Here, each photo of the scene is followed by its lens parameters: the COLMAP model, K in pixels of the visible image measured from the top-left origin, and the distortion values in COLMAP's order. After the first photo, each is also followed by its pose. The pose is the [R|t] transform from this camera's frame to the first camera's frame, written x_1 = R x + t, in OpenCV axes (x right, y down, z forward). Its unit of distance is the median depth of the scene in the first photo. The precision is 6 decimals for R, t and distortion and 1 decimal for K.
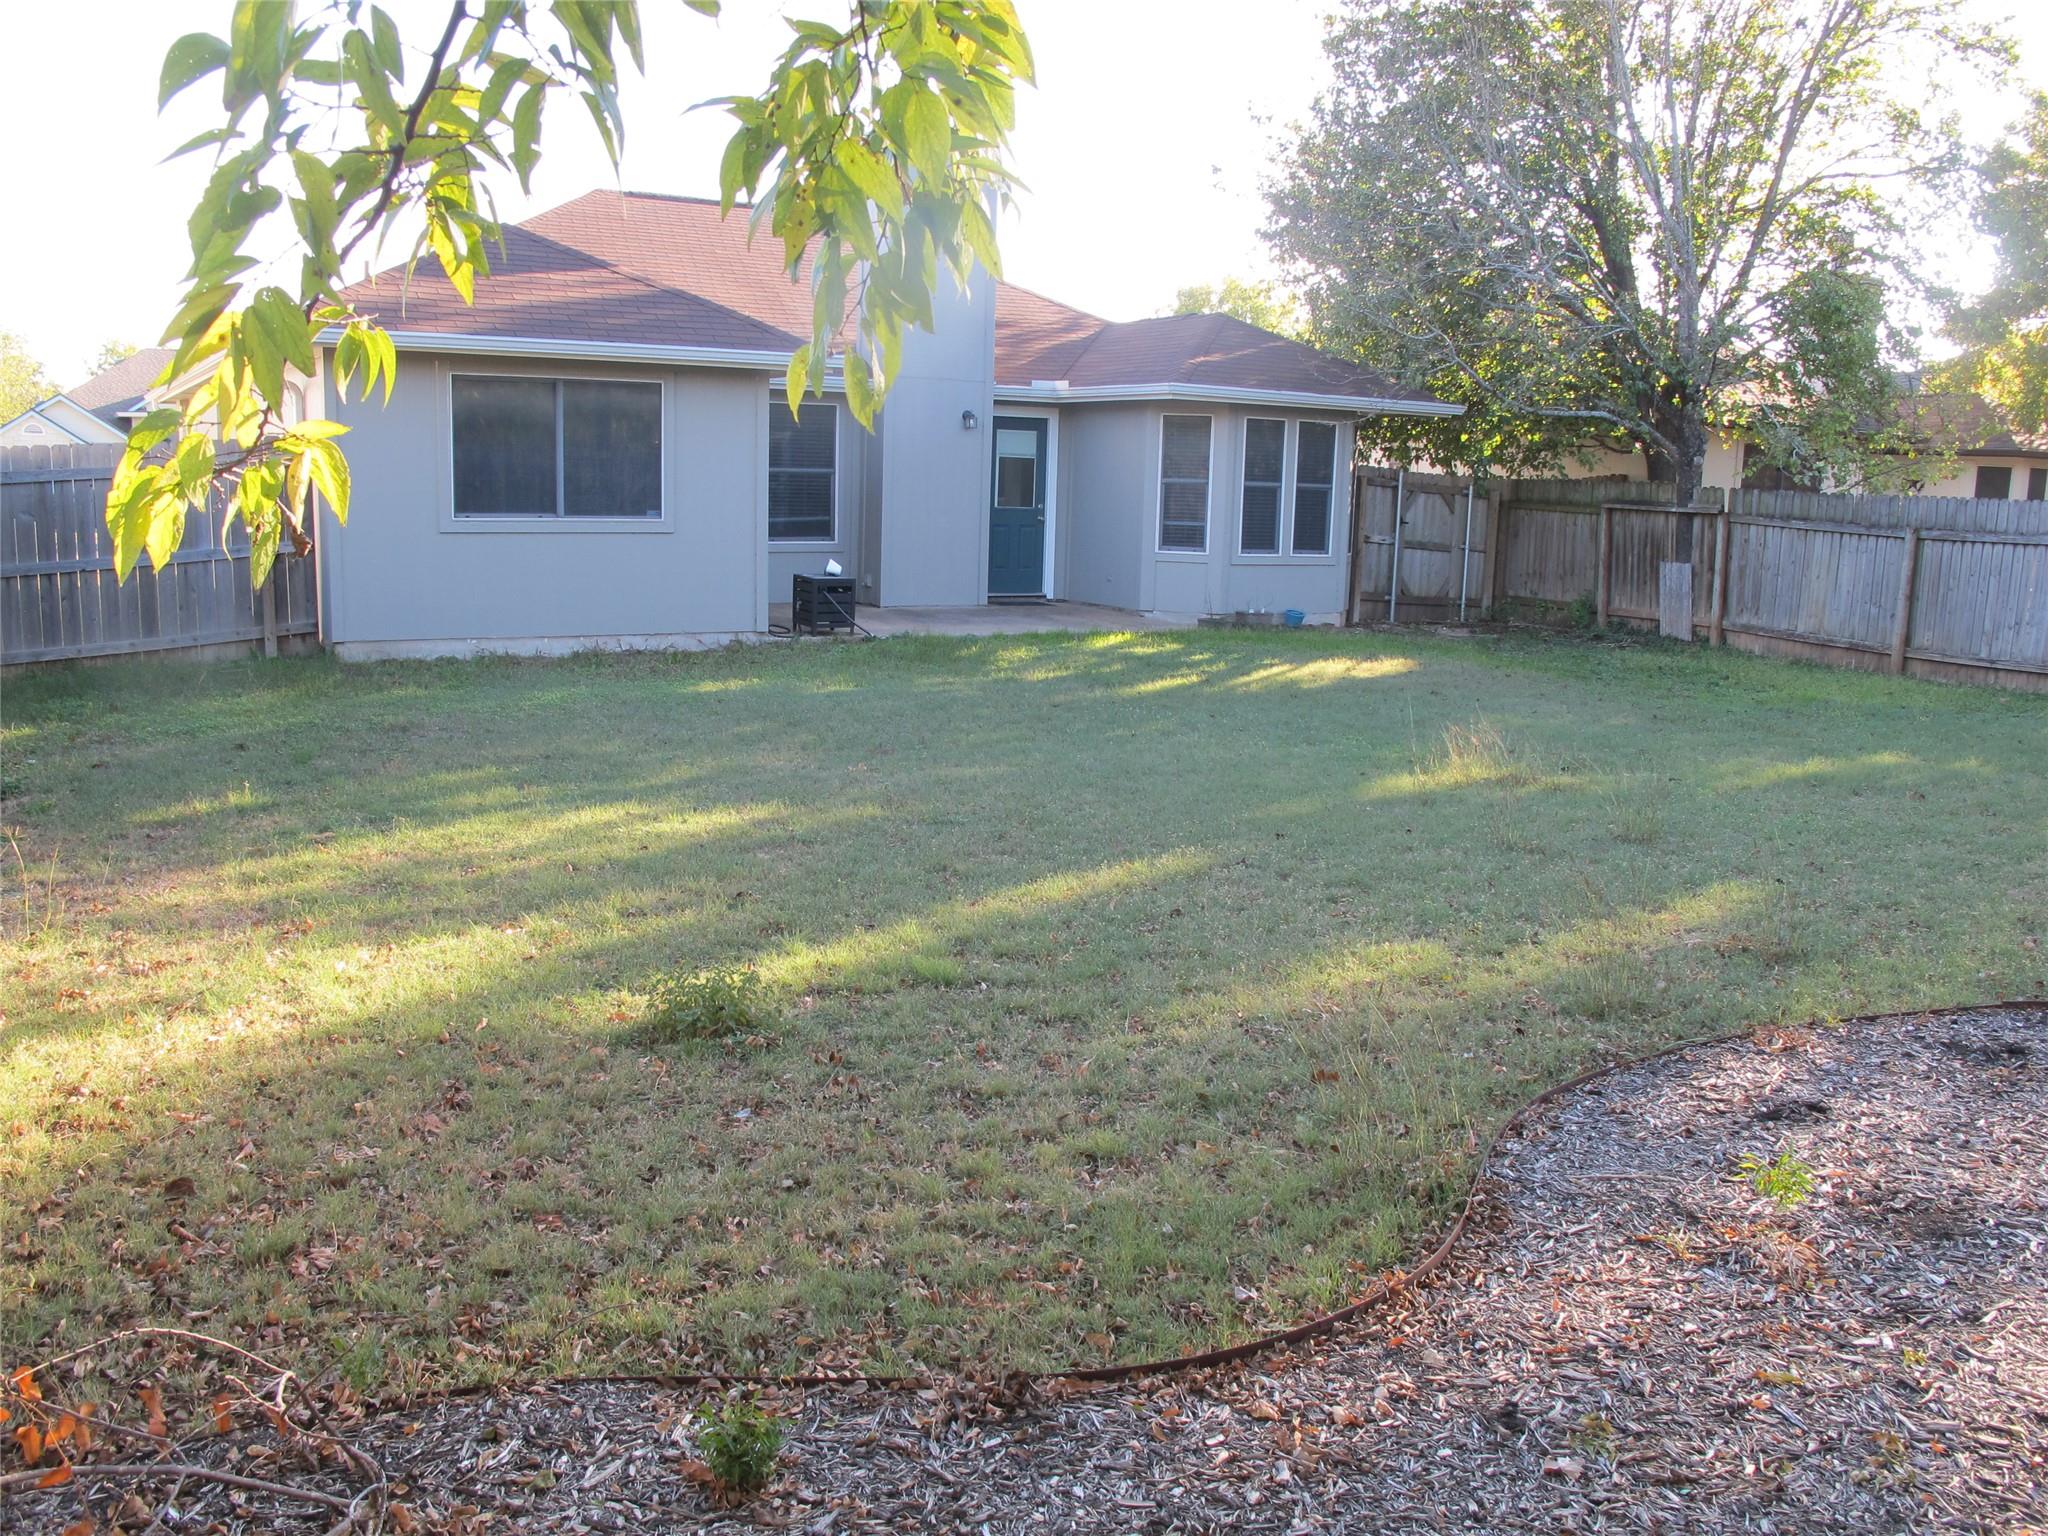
lens RADIAL K [[1710.4, 0, 1024.0], [0, 1710.4, 768.0], [0, 0, 1]] dist [-0.157377, 0.117872]
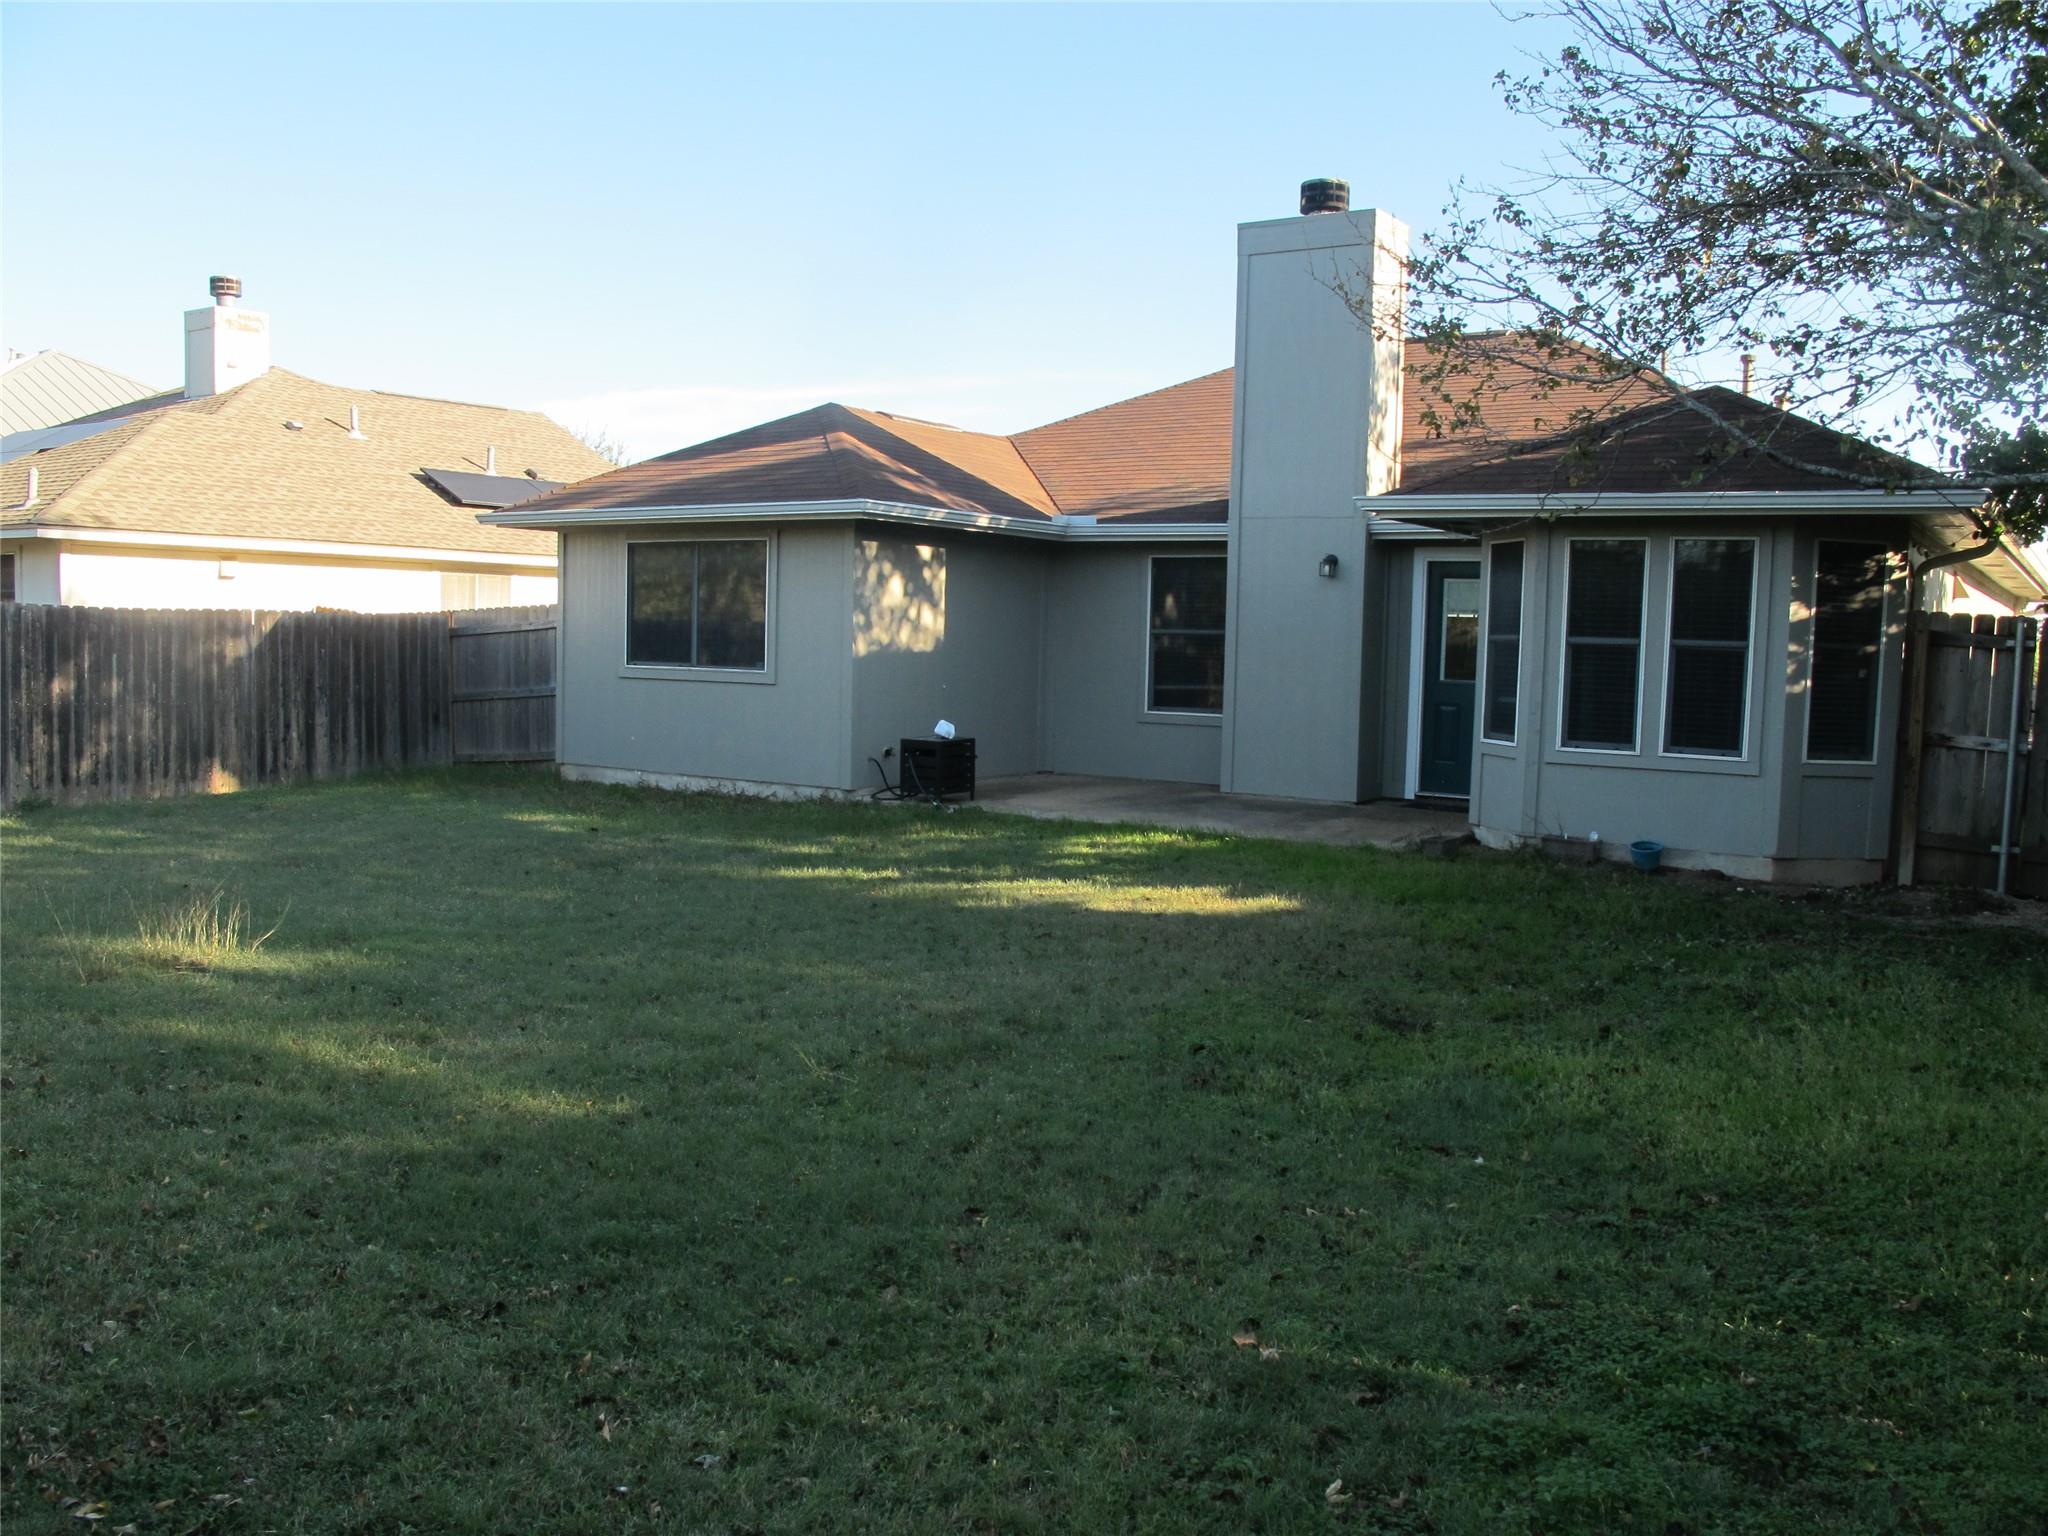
lens RADIAL K [[1710.4, 0, 1024.0], [0, 1710.4, 768.0], [0, 0, 1]] dist [-0.157377, 0.117872]
pose [[0.439871, 0.050361, -0.896648, 0.768453], [-0.160378, 0.986782, -0.023254, -0.086444], [0.883624, 0.154031, 0.442134, 0.662463]]
